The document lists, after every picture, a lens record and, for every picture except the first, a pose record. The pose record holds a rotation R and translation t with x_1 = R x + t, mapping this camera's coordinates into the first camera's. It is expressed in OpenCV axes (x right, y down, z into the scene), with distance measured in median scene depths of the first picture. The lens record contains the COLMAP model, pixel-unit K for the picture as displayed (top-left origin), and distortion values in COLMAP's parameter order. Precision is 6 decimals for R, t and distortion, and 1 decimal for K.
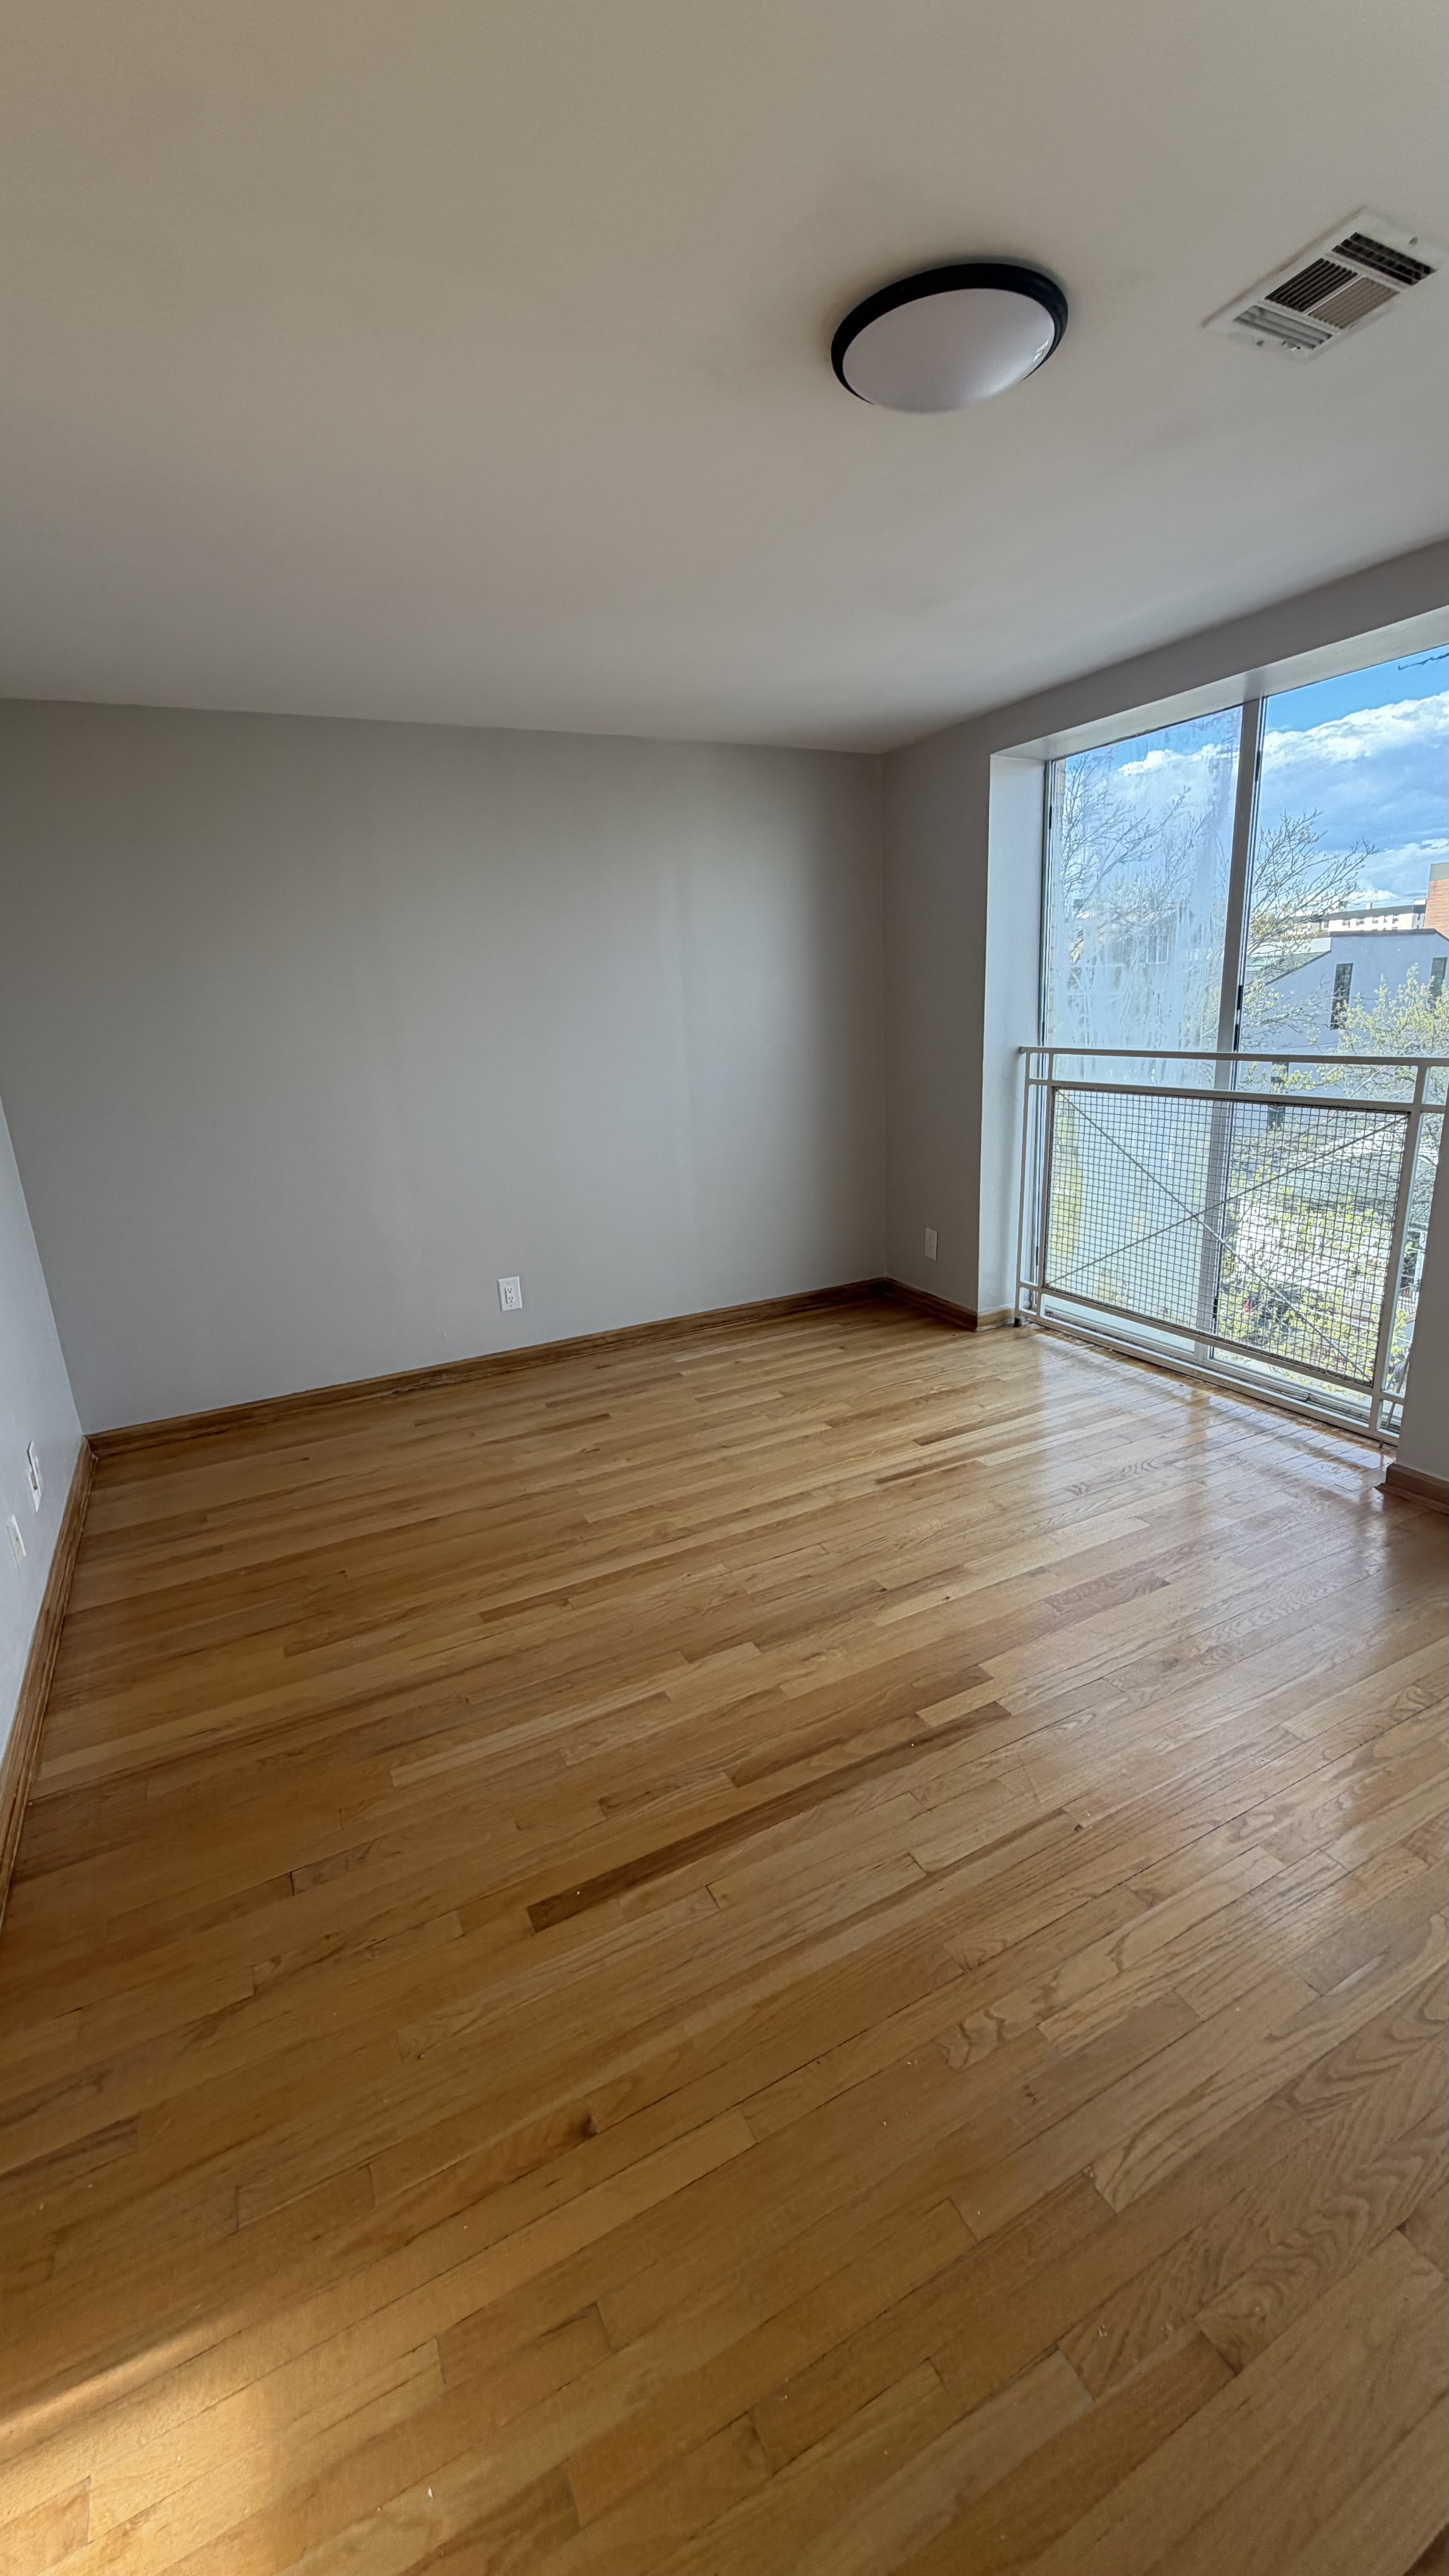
lens RADIAL K [[1007.9, 0, 700.9], [0, 1007.9, 1292.5], [0, 0, 1]] dist [0.001039, 0.000229]
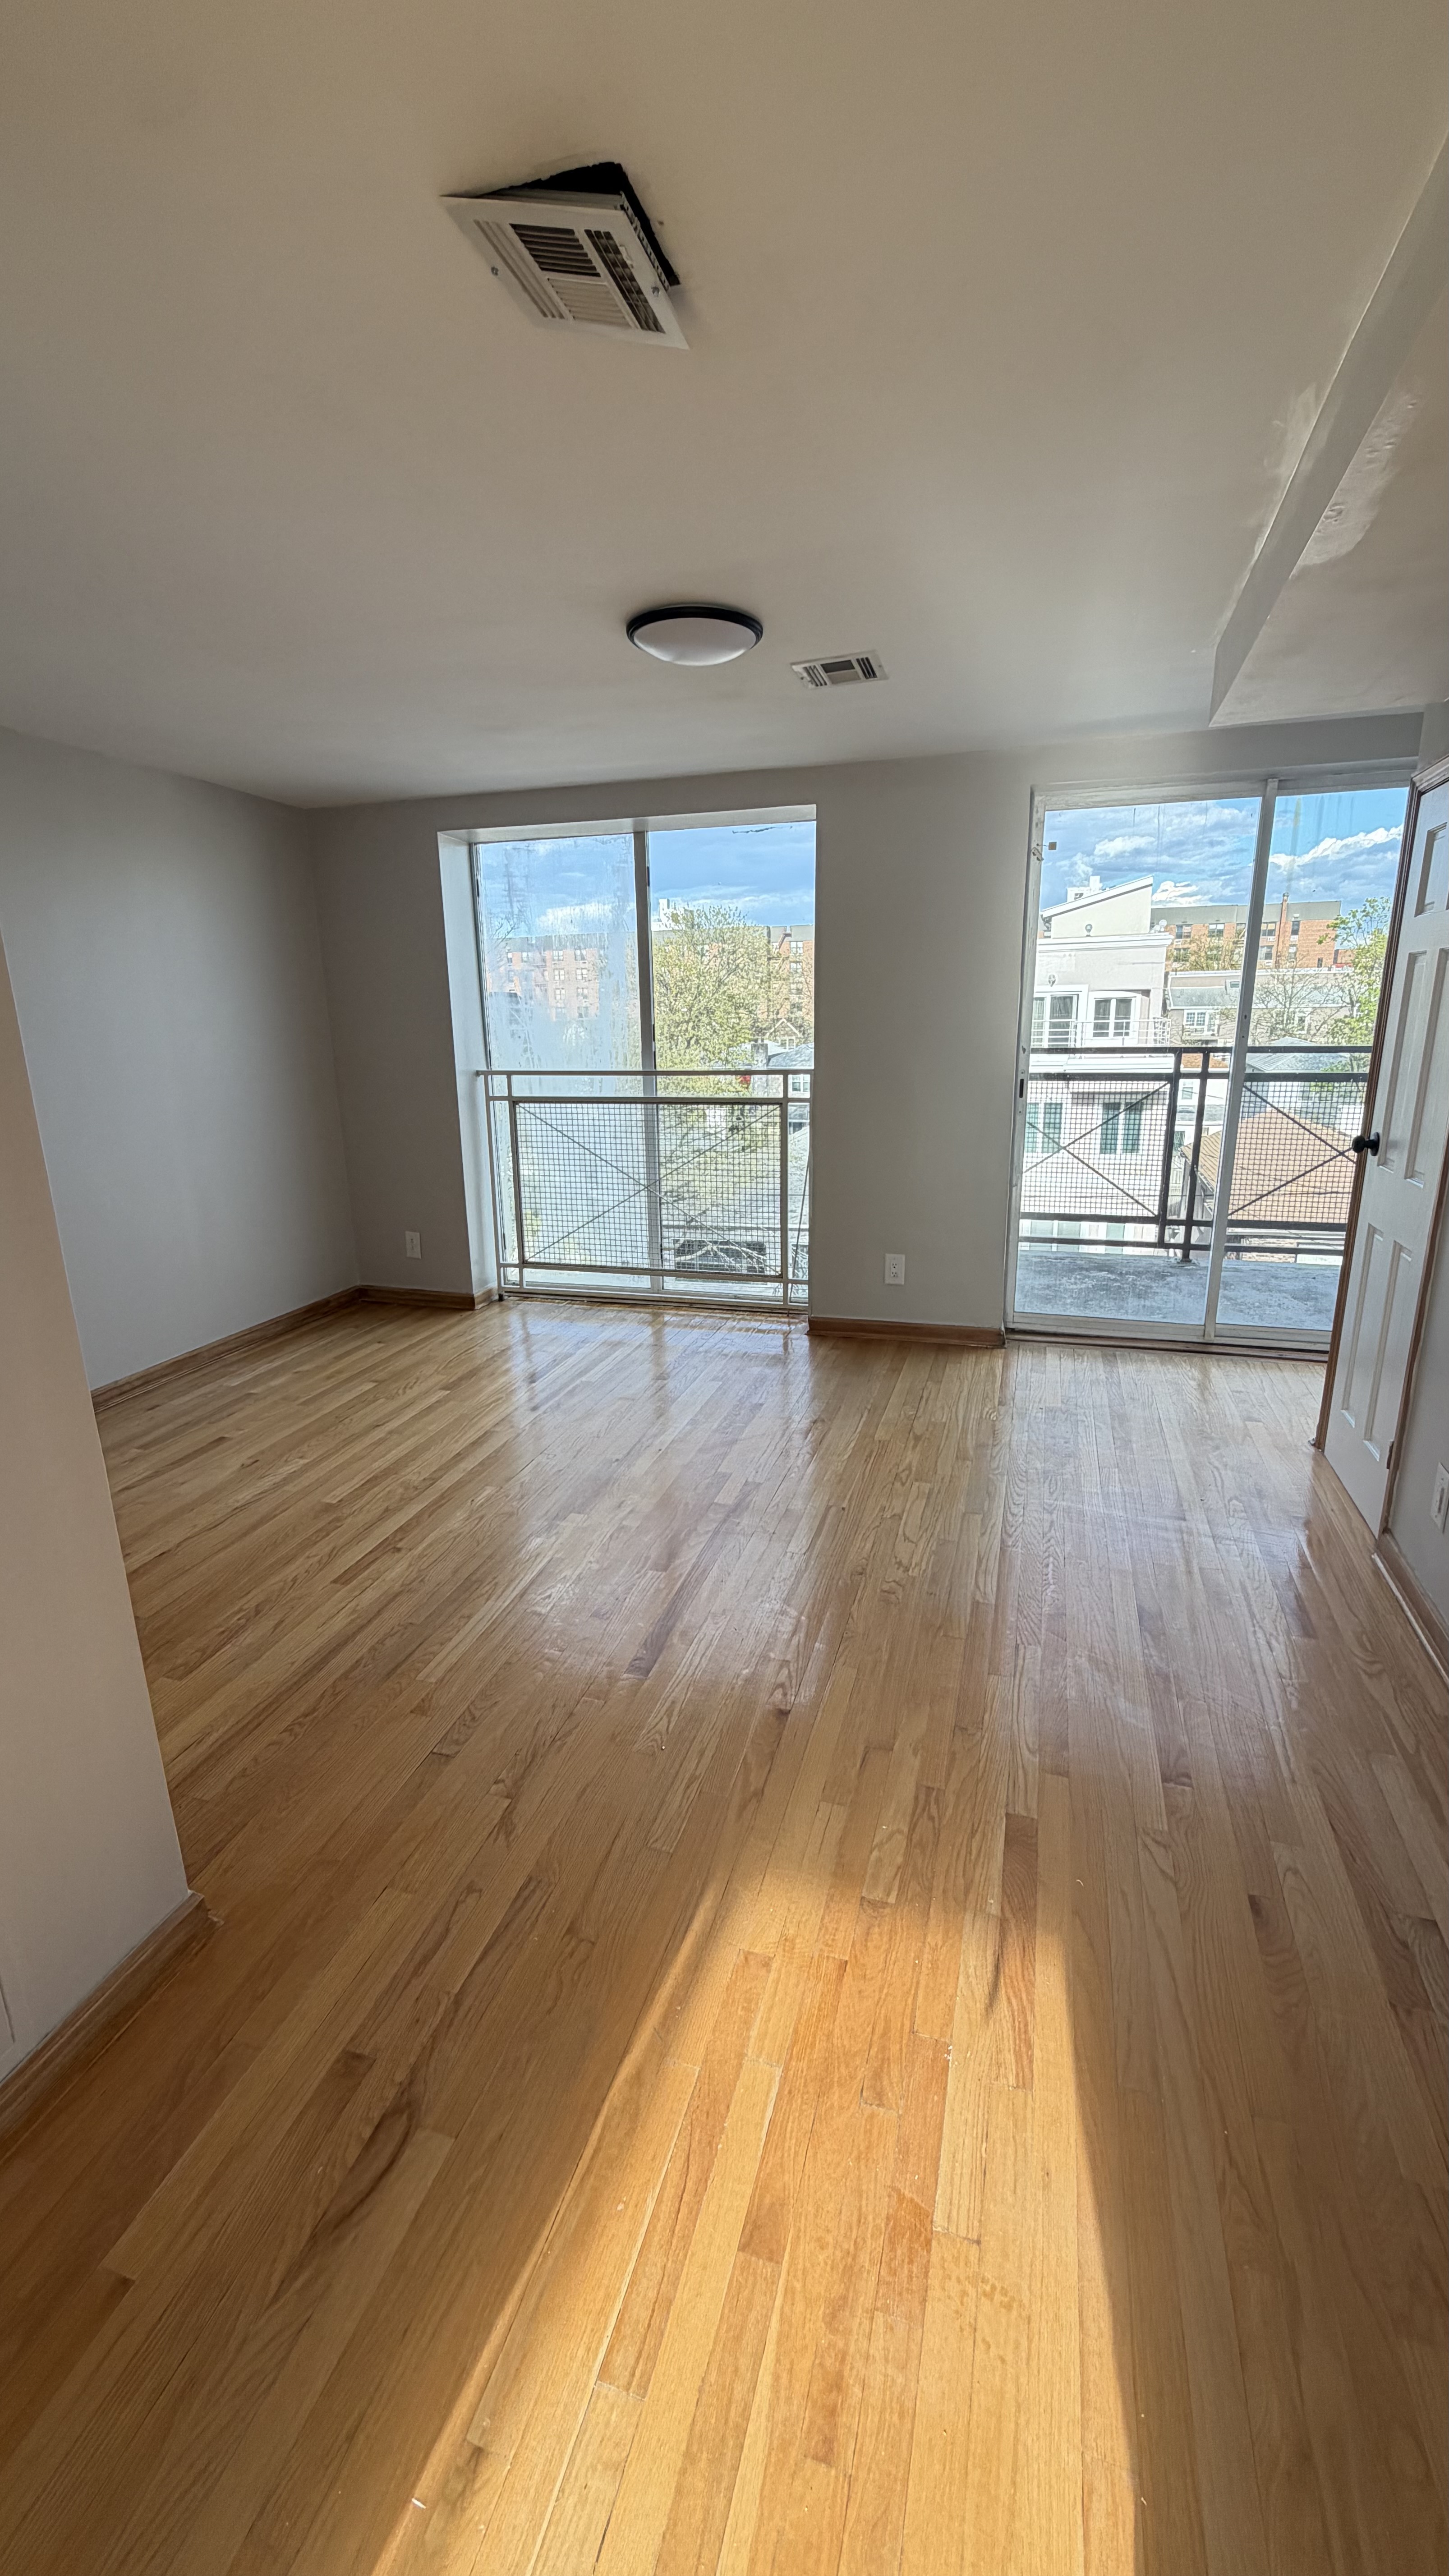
lens RADIAL K [[1007.9, 0, 700.9], [0, 1007.9, 1292.5], [0, 0, 1]] dist [0.001039, 0.000229]
pose [[0.708857, -0.152408, 0.688690, -0.416868], [0.182476, 0.982763, 0.029667, 0.038045], [-0.681341, 0.104640, 0.724448, -0.045302]]
